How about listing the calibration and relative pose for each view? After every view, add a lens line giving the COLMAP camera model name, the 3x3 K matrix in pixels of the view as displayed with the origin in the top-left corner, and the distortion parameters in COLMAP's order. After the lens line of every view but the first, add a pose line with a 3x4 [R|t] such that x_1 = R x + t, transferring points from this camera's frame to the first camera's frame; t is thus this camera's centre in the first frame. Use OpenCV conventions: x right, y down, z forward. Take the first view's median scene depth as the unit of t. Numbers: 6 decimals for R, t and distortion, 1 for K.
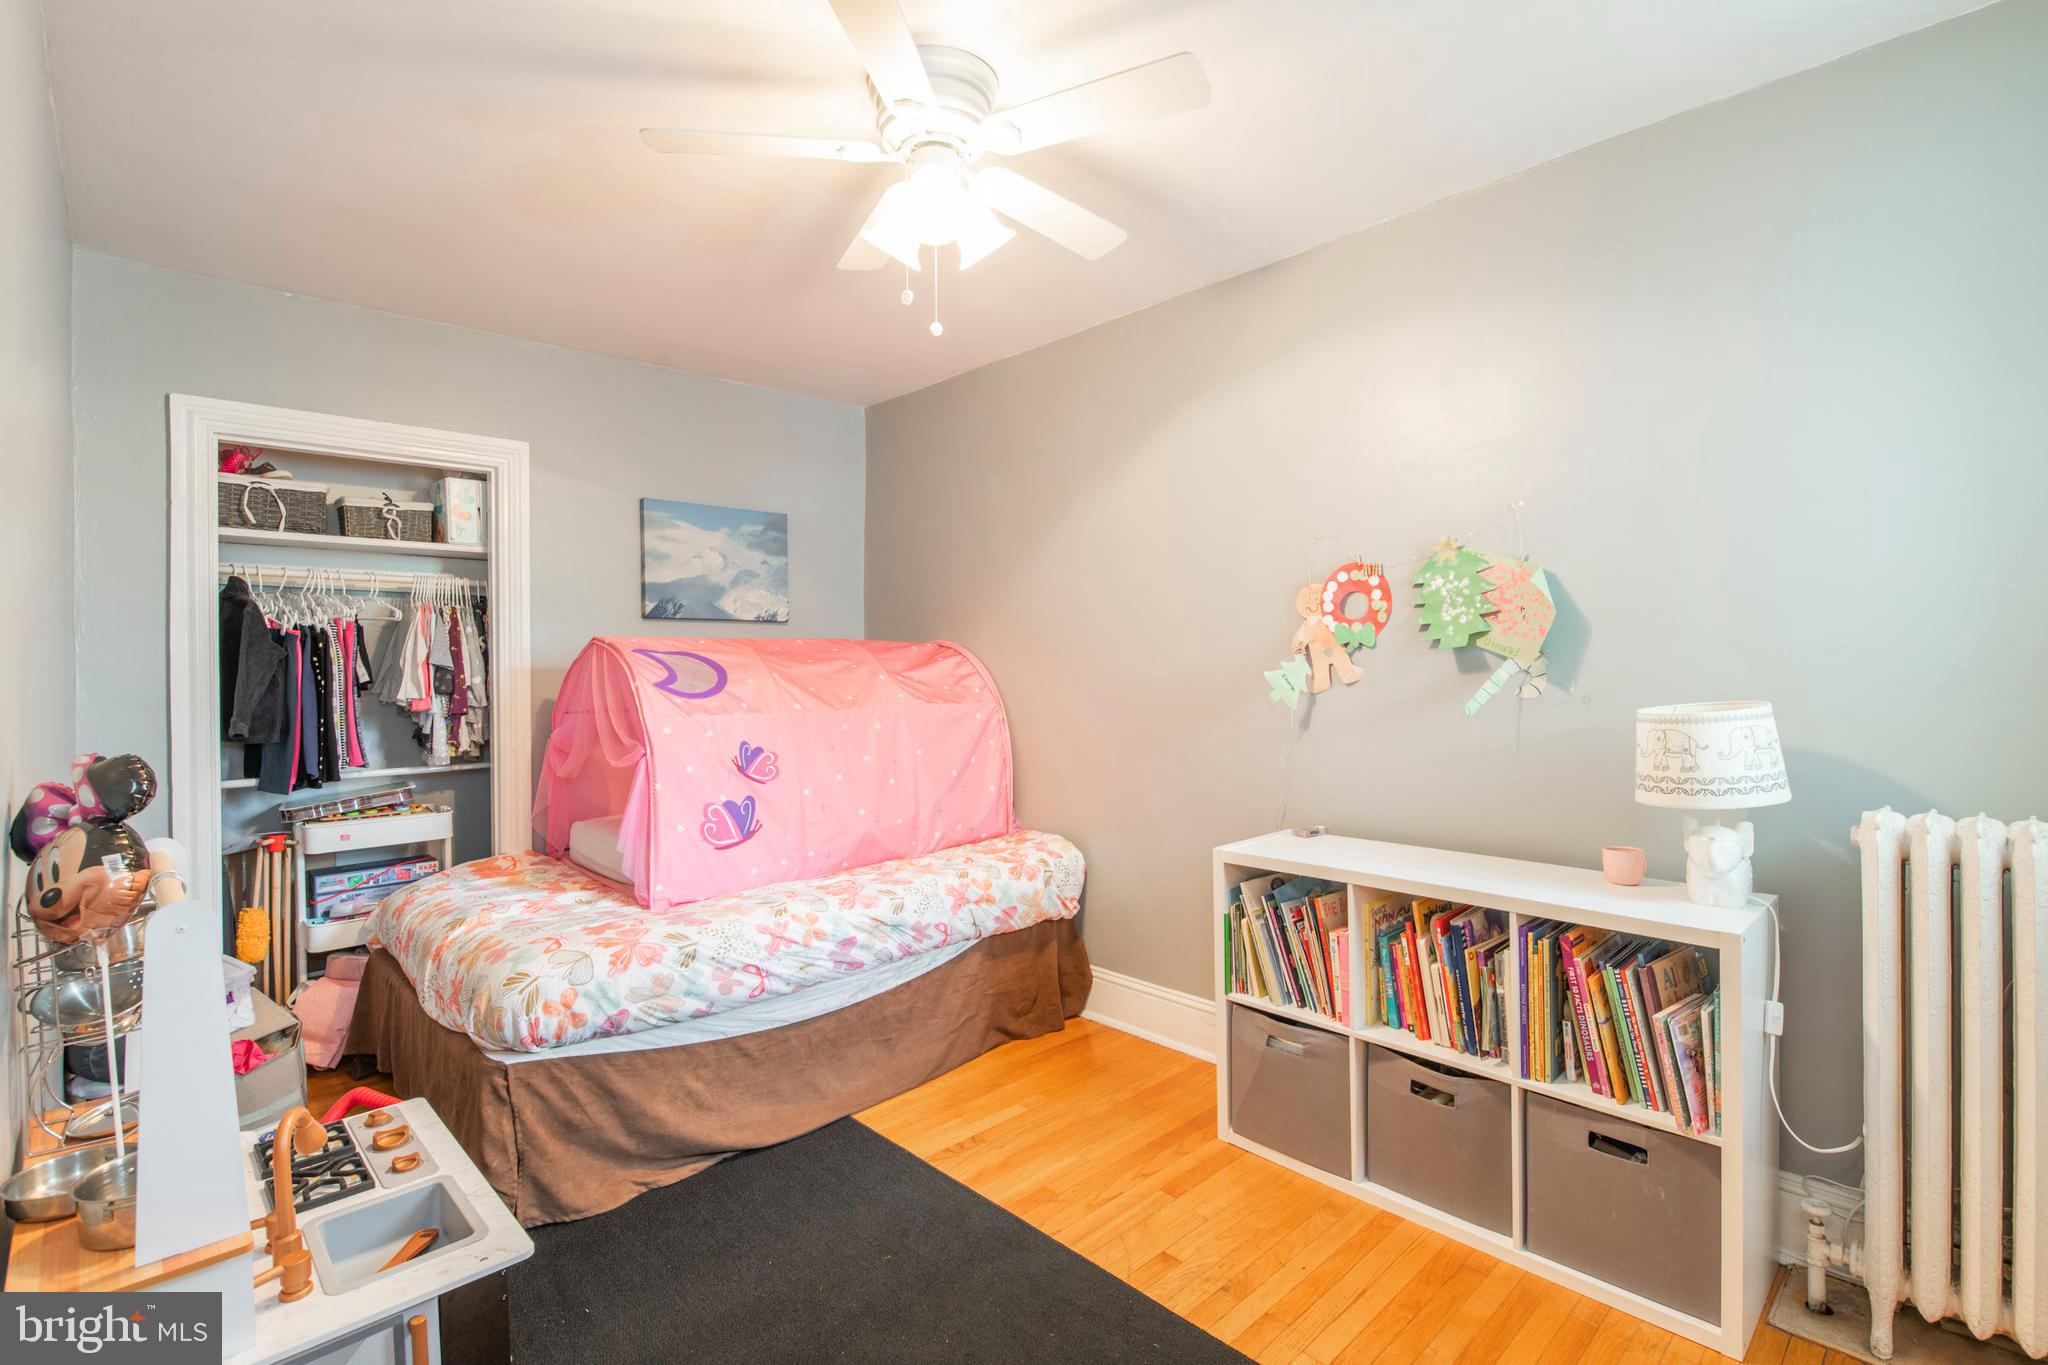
lens RADIAL K [[909.1, 0, 1016.9], [0, 909.1, 680.6], [0, 0, 1]] dist [-0.010637, -0.002386]
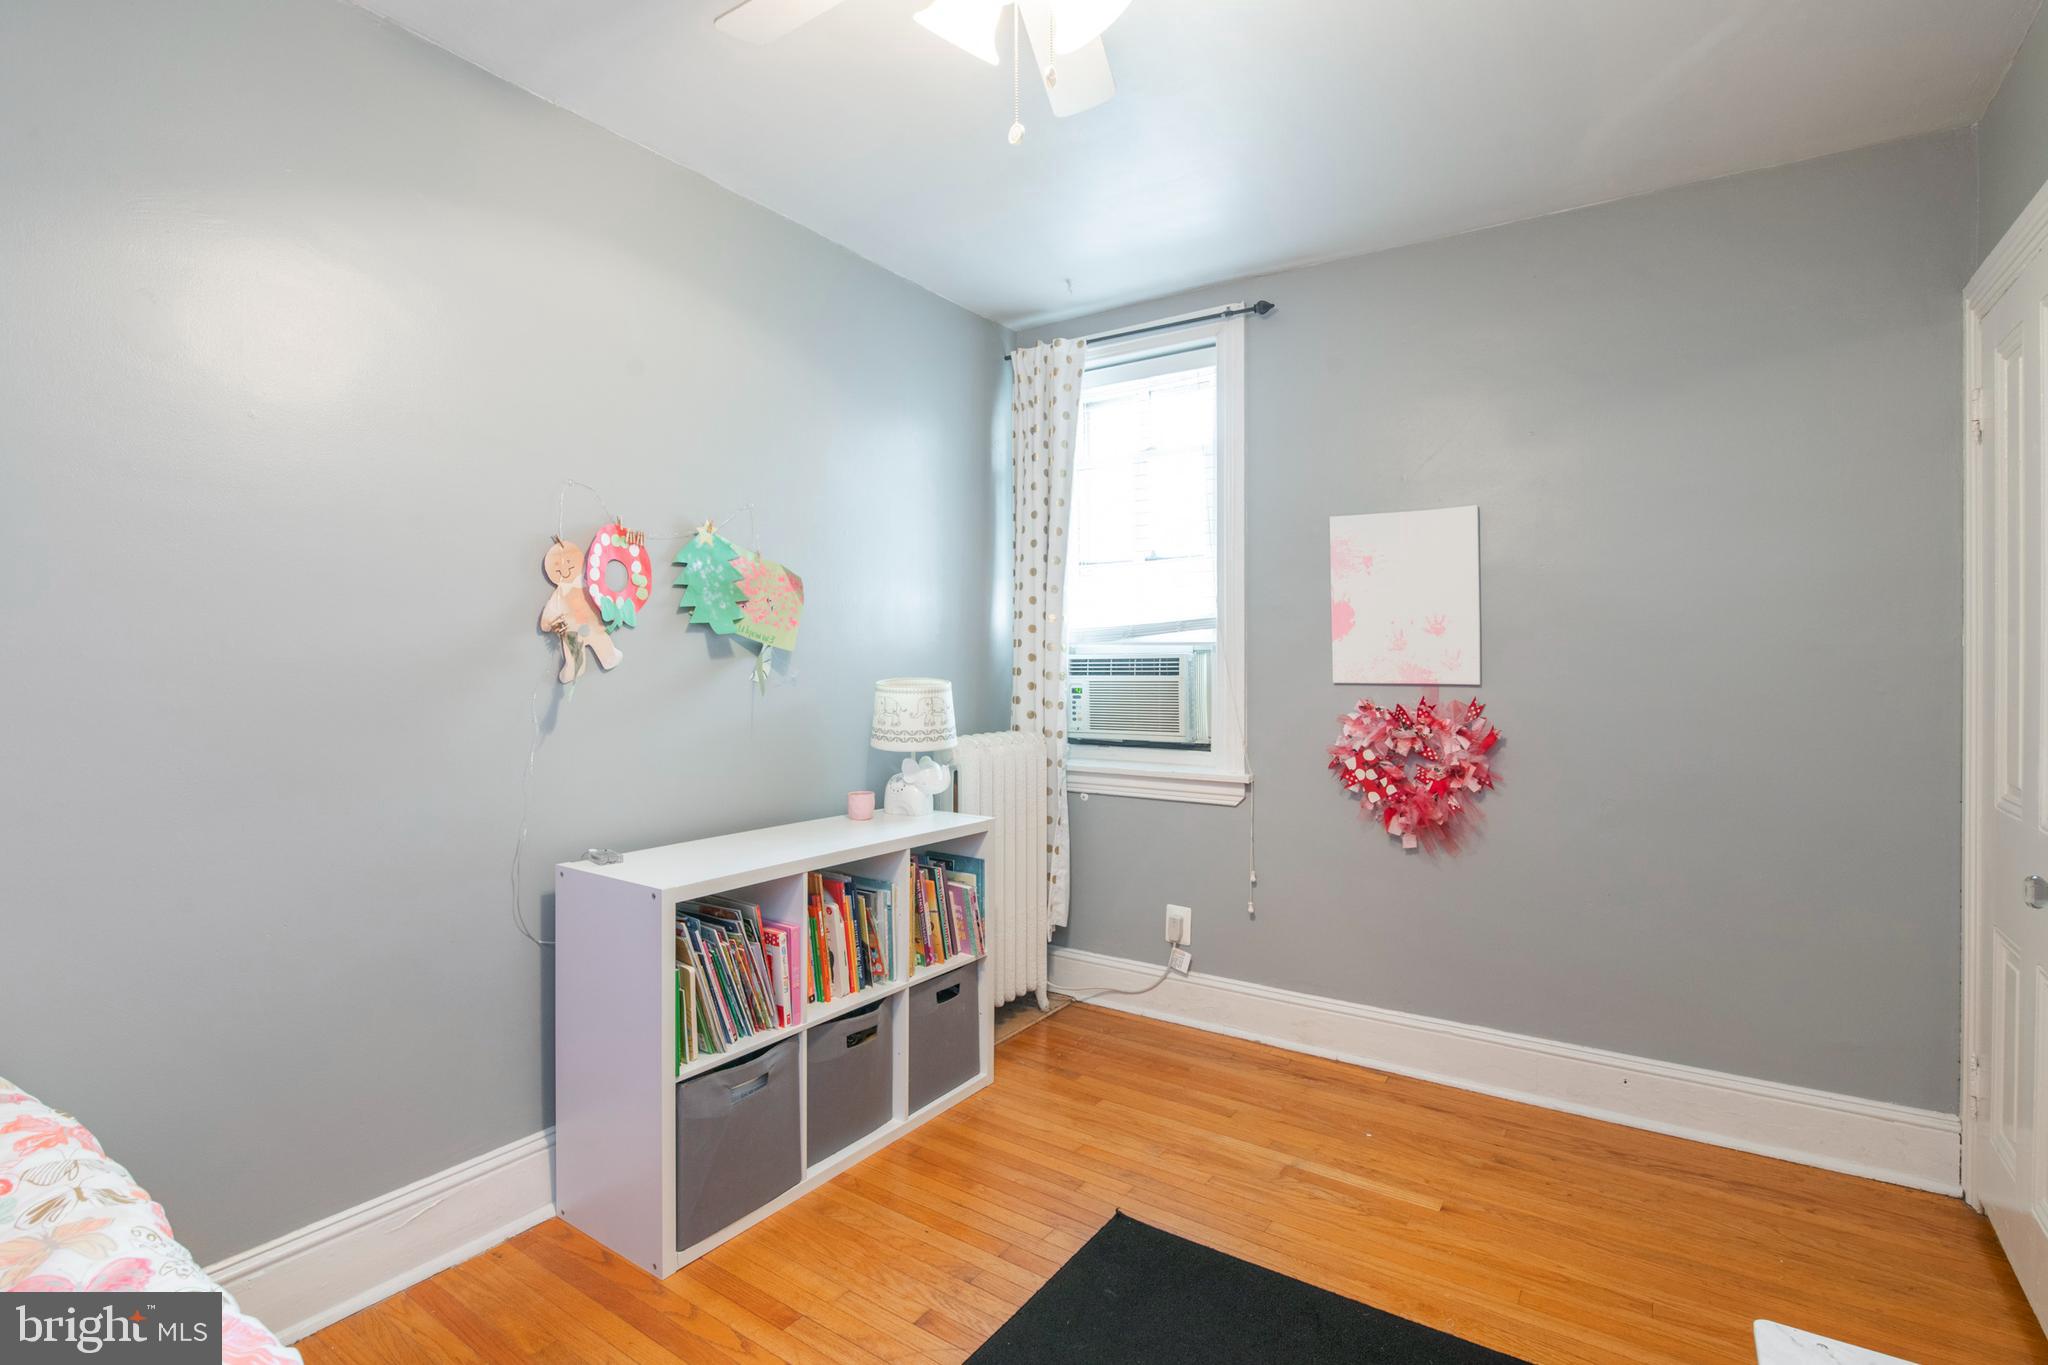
lens RADIAL K [[971.2, 0, 1016.2], [0, 971.2, 664.6], [0, 0, 1]] dist [-0.018118, -0.000277]
pose [[-0.217264, 0.008799, 0.976073, -0.652453], [0.011958, 0.999908, -0.006352, 0.009974], [-0.976040, 0.010292, -0.217349, 0.939276]]
